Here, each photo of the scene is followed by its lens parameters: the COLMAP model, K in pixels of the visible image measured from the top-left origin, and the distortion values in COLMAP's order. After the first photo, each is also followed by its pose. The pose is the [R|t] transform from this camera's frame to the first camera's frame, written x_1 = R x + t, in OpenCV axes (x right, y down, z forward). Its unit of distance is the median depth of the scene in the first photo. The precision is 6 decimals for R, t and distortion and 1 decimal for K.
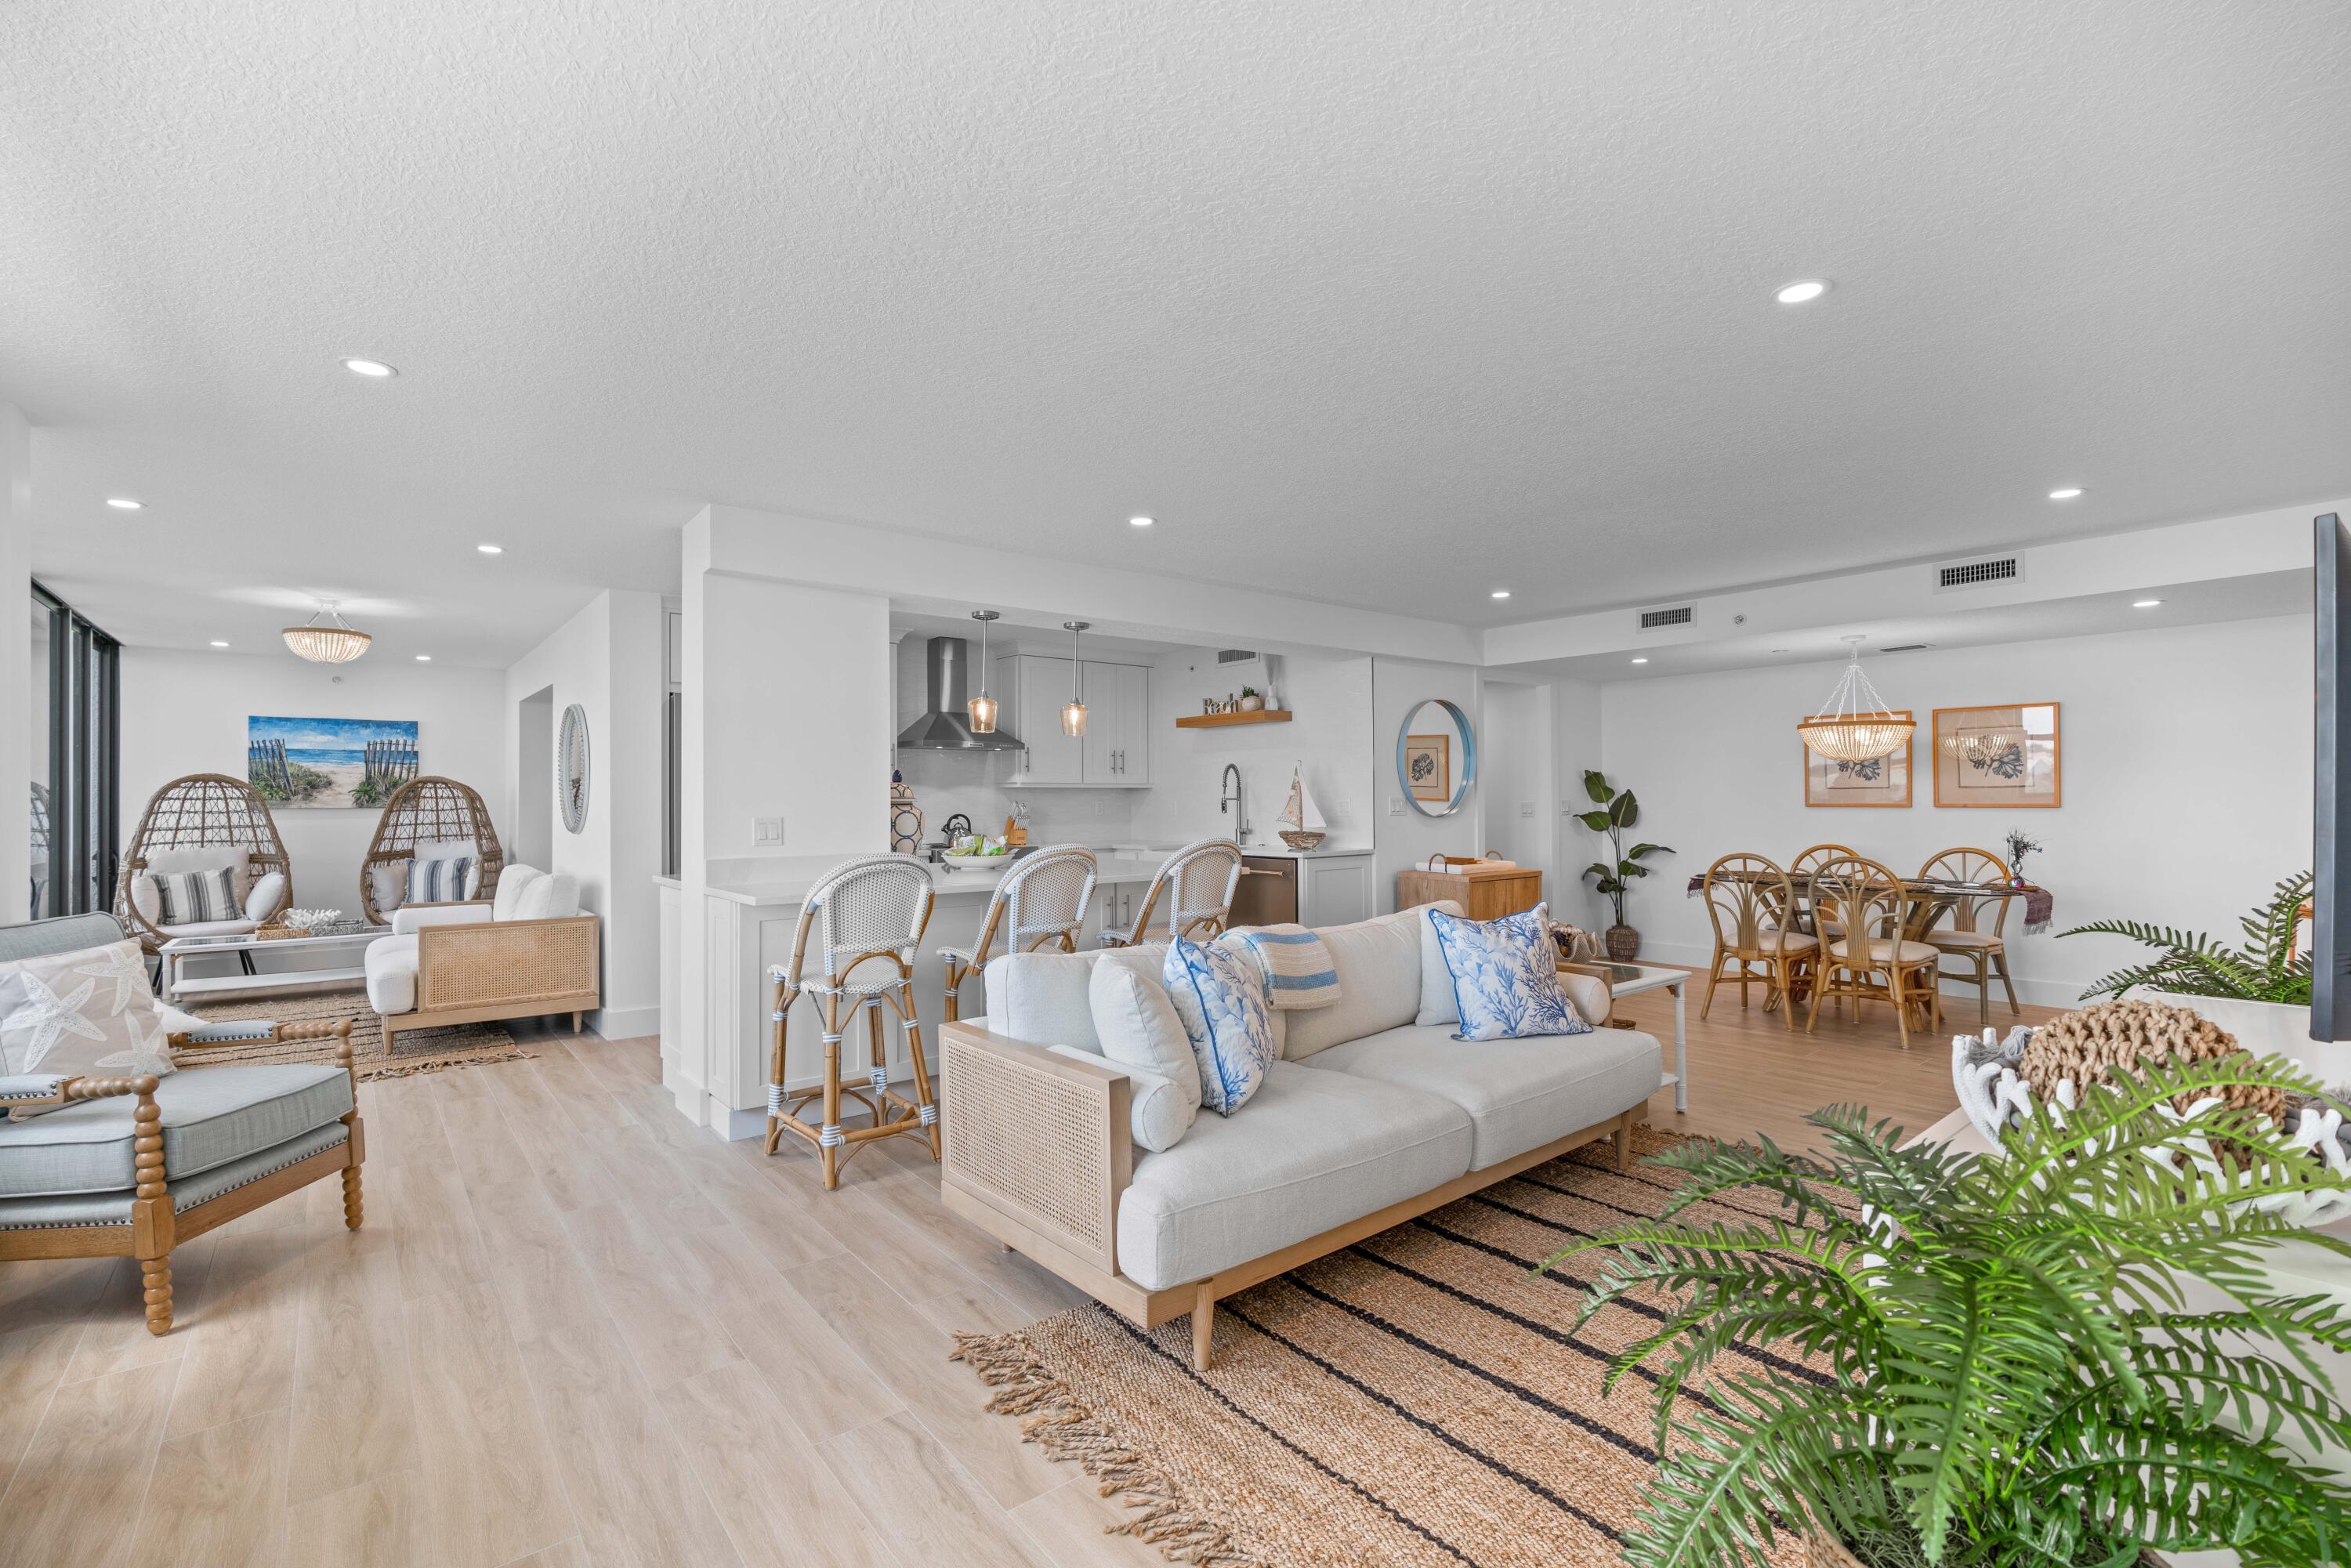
lens RADIAL K [[1057.6, 0, 1175.5], [0, 1057.6, 791.6], [0, 0, 1]] dist [-0.004666, 0.002578]
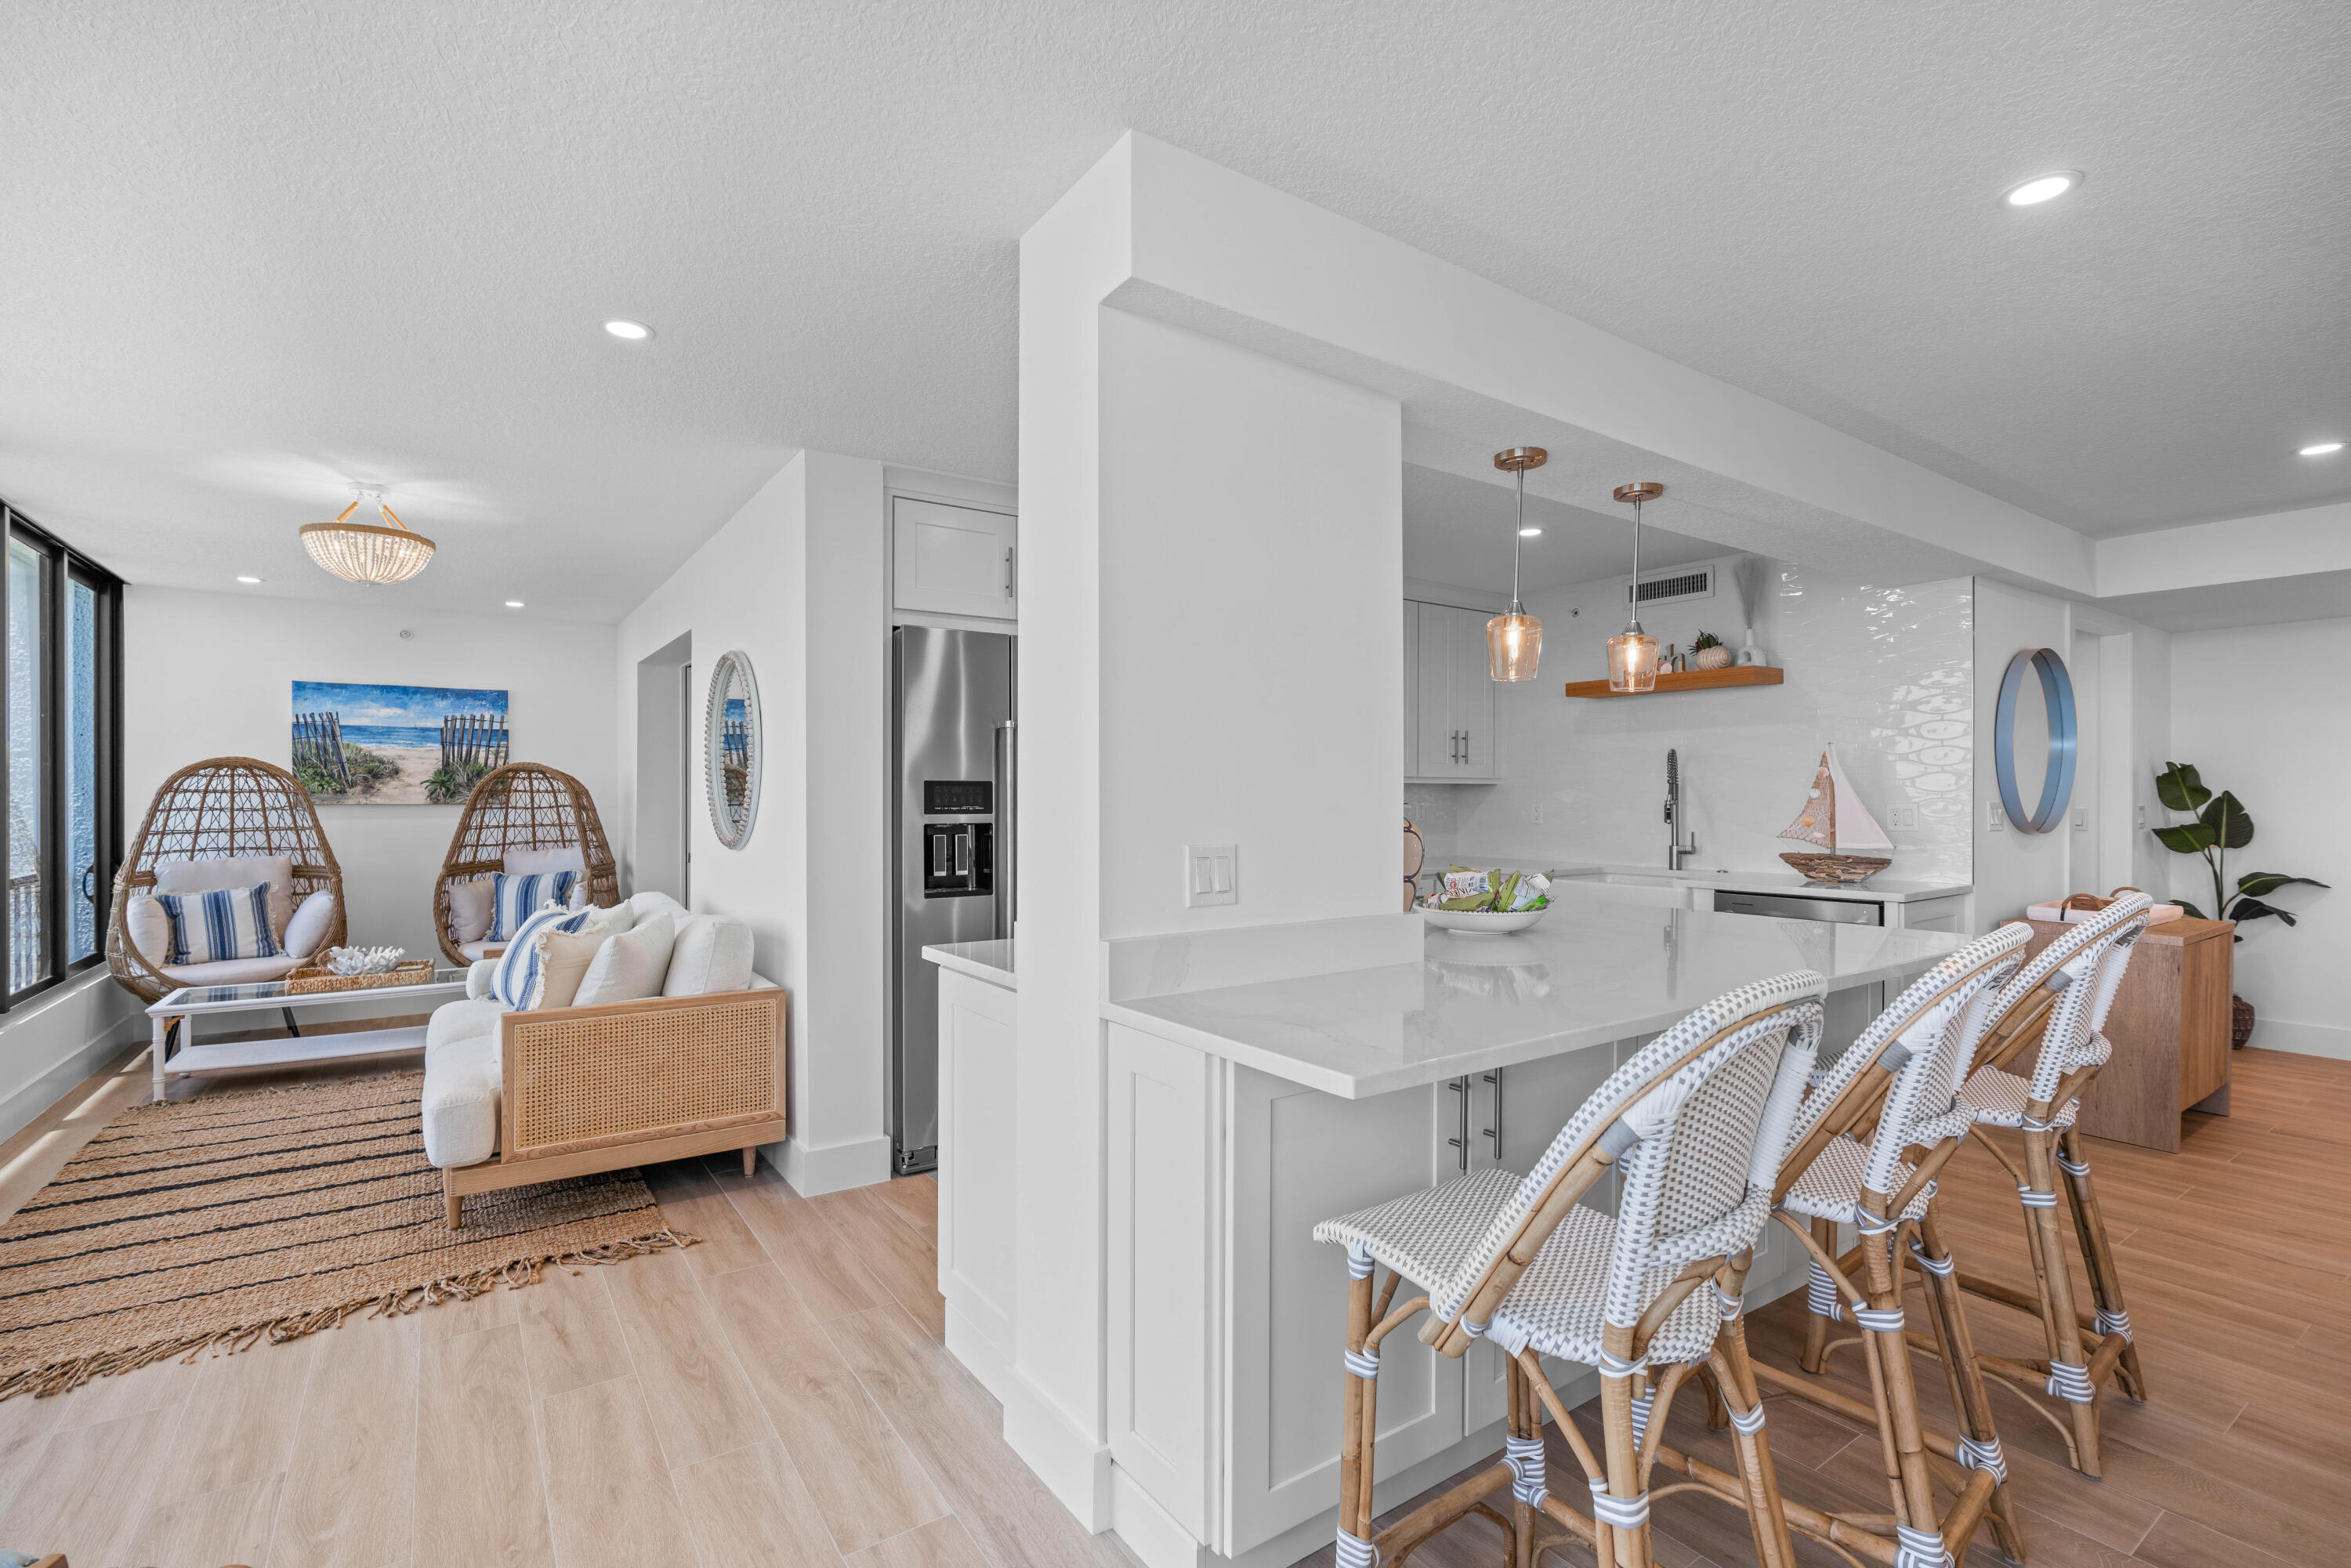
lens RADIAL K [[1057.6, 0, 1164.7], [0, 1057.6, 798.7], [0, 0, 1]] dist [-0.004666, 0.002578]
pose [[0.997476, 0.007264, -0.070631, -0.217296], [-0.006474, 0.999914, 0.011403, -0.000660], [0.070707, -0.010917, 0.997437, 0.310726]]
